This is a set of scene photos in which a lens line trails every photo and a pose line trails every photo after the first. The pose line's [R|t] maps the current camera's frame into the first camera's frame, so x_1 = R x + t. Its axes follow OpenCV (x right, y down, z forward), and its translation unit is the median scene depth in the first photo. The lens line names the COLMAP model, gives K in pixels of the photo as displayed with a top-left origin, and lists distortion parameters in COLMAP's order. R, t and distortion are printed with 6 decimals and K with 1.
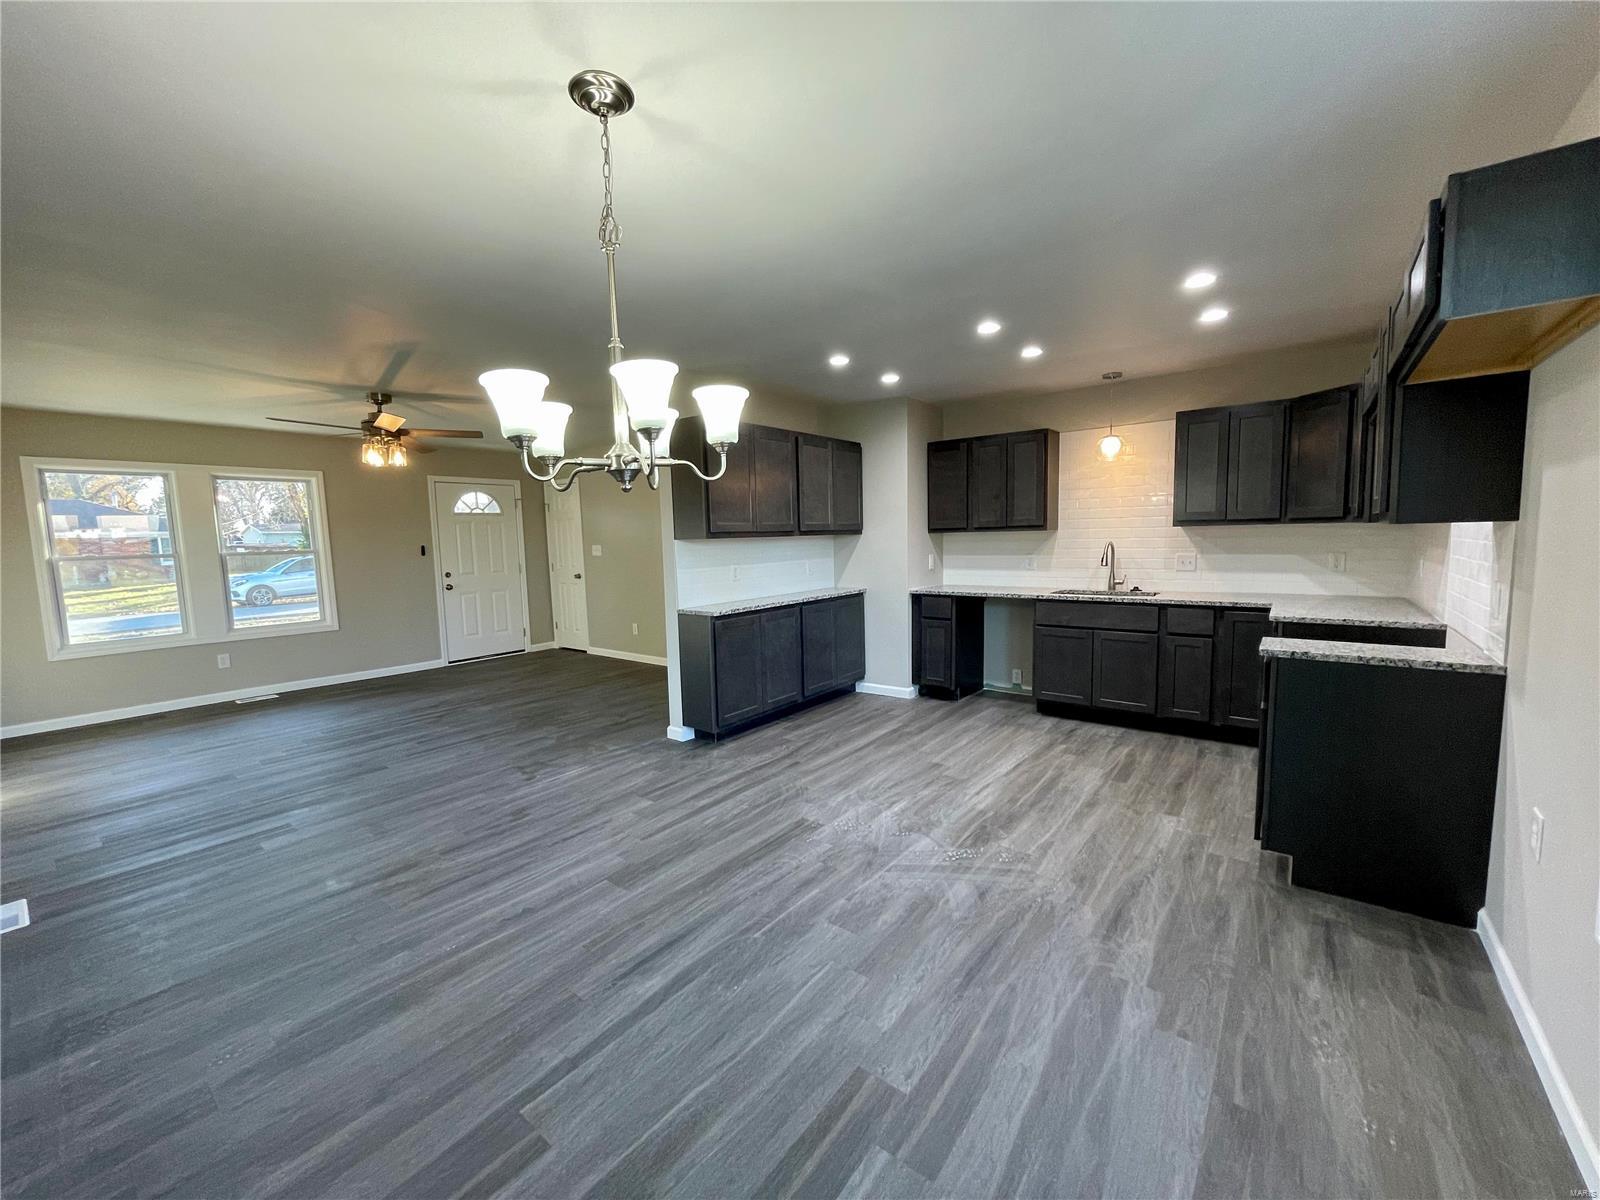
lens RADIAL K [[643.3, 0, 799.2], [0, 643.3, 600.5], [0, 0, 1]] dist [-0.001171, -0.000100]
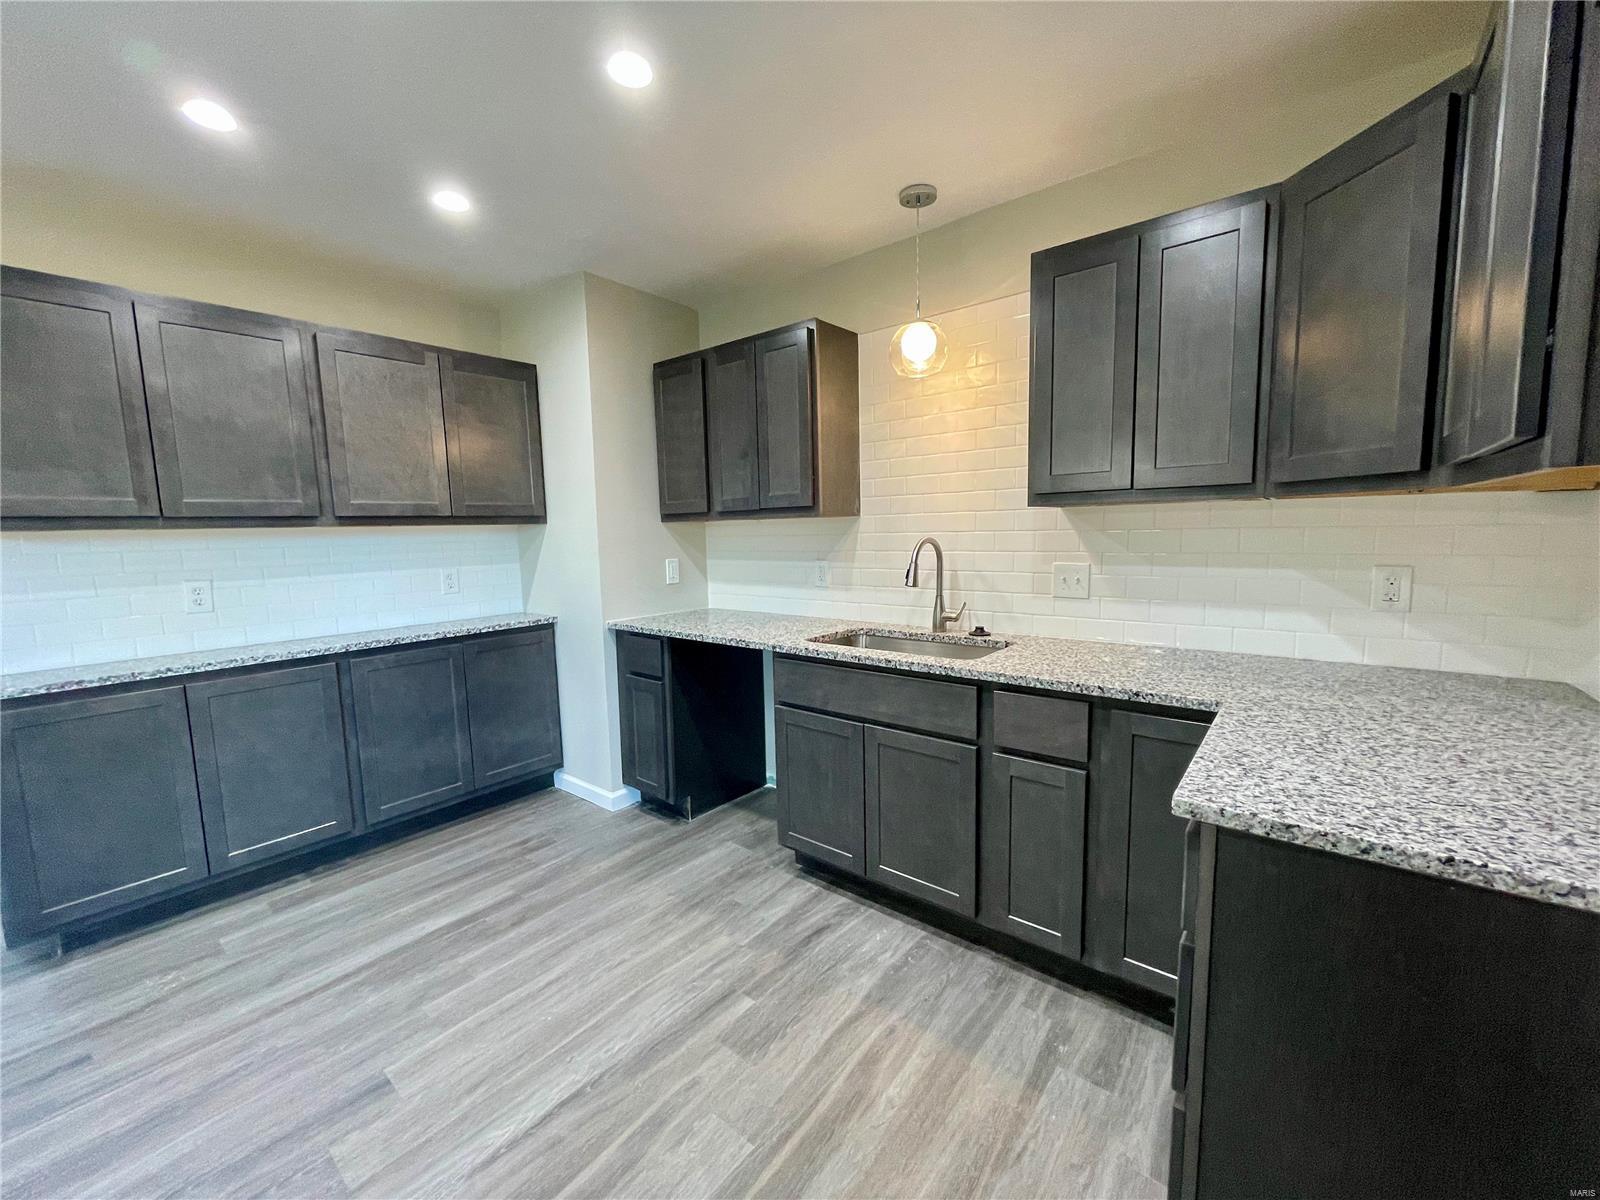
lens RADIAL K [[643.3, 0, 799.2], [0, 643.3, 600.5], [0, 0, 1]] dist [-0.001171, -0.000100]
pose [[0.999651, 0.004723, -0.025999, 0.462409], [-0.004423, 0.999923, 0.011598, -0.055798], [0.026052, -0.011479, 0.999595, 0.572602]]
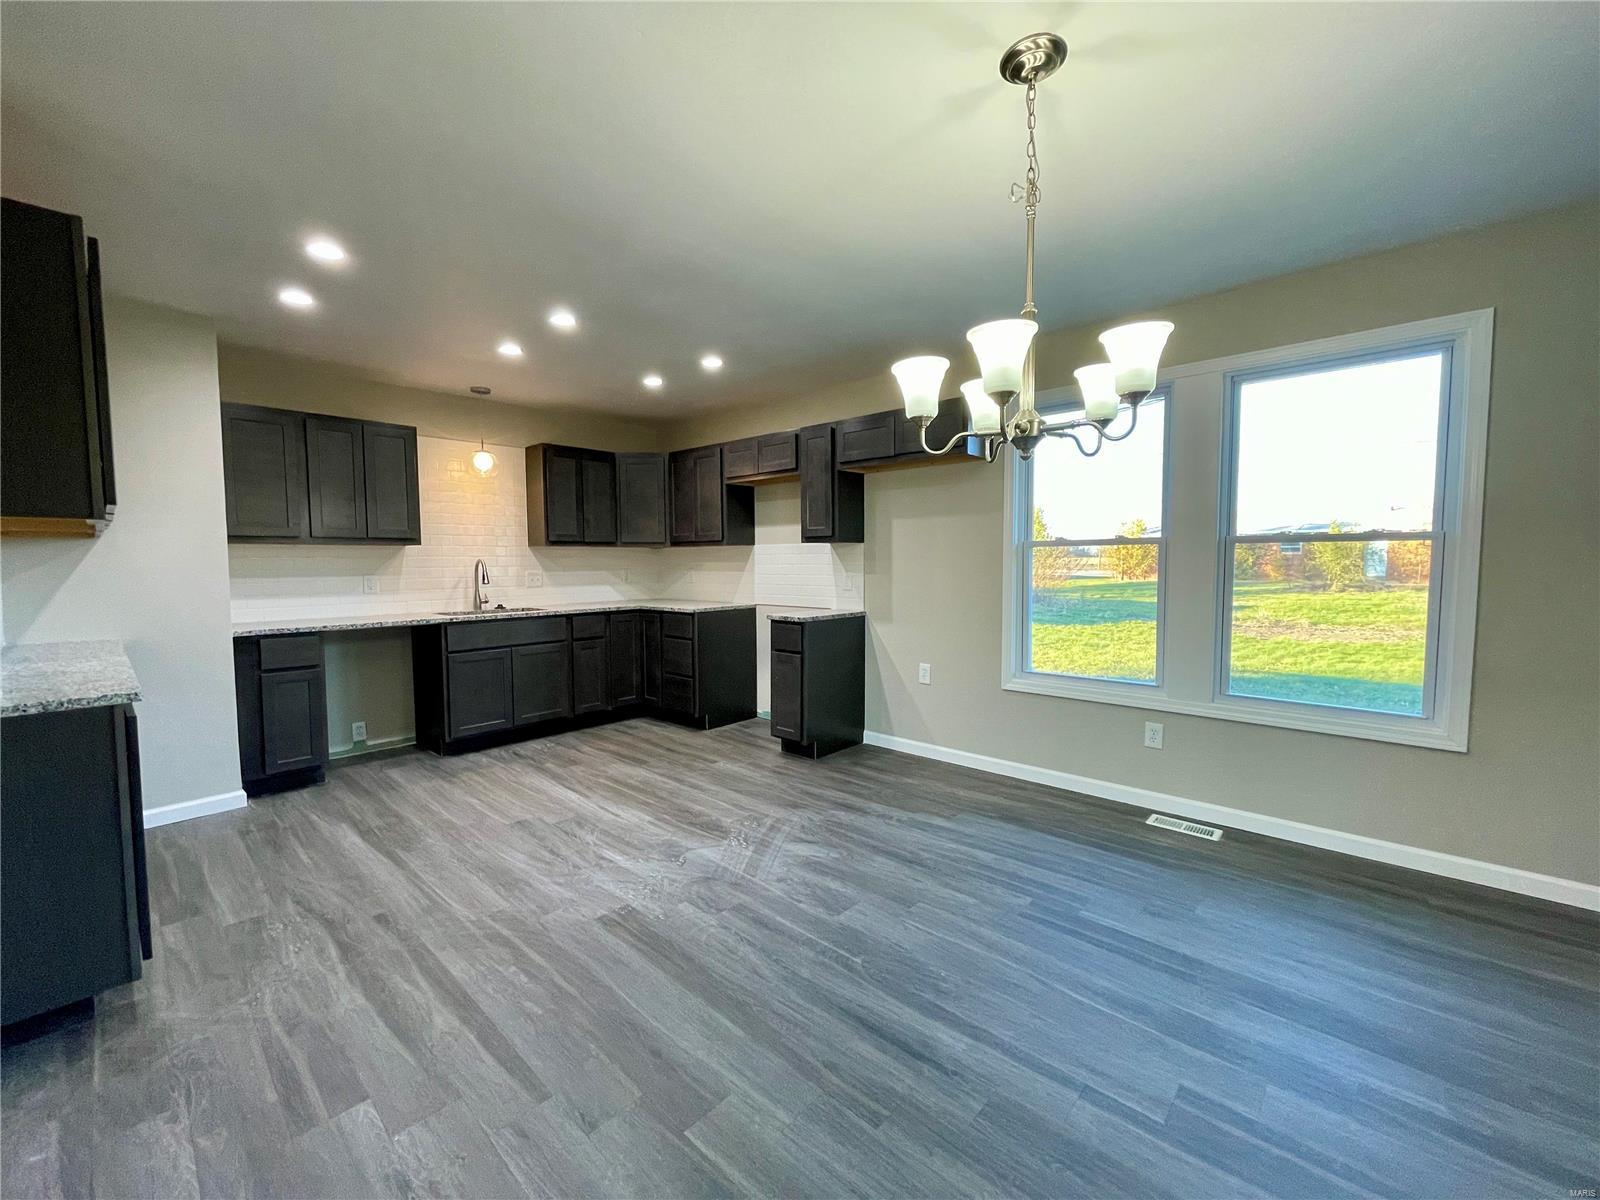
lens RADIAL K [[643.3, 0, 799.2], [0, 643.3, 600.5], [0, 0, 1]] dist [-0.001171, -0.000100]
pose [[0.079735, -0.038135, 0.996086, -0.524069], [0.104366, 0.994095, 0.029704, -0.009612], [-0.991338, 0.101589, 0.083244, 0.525770]]
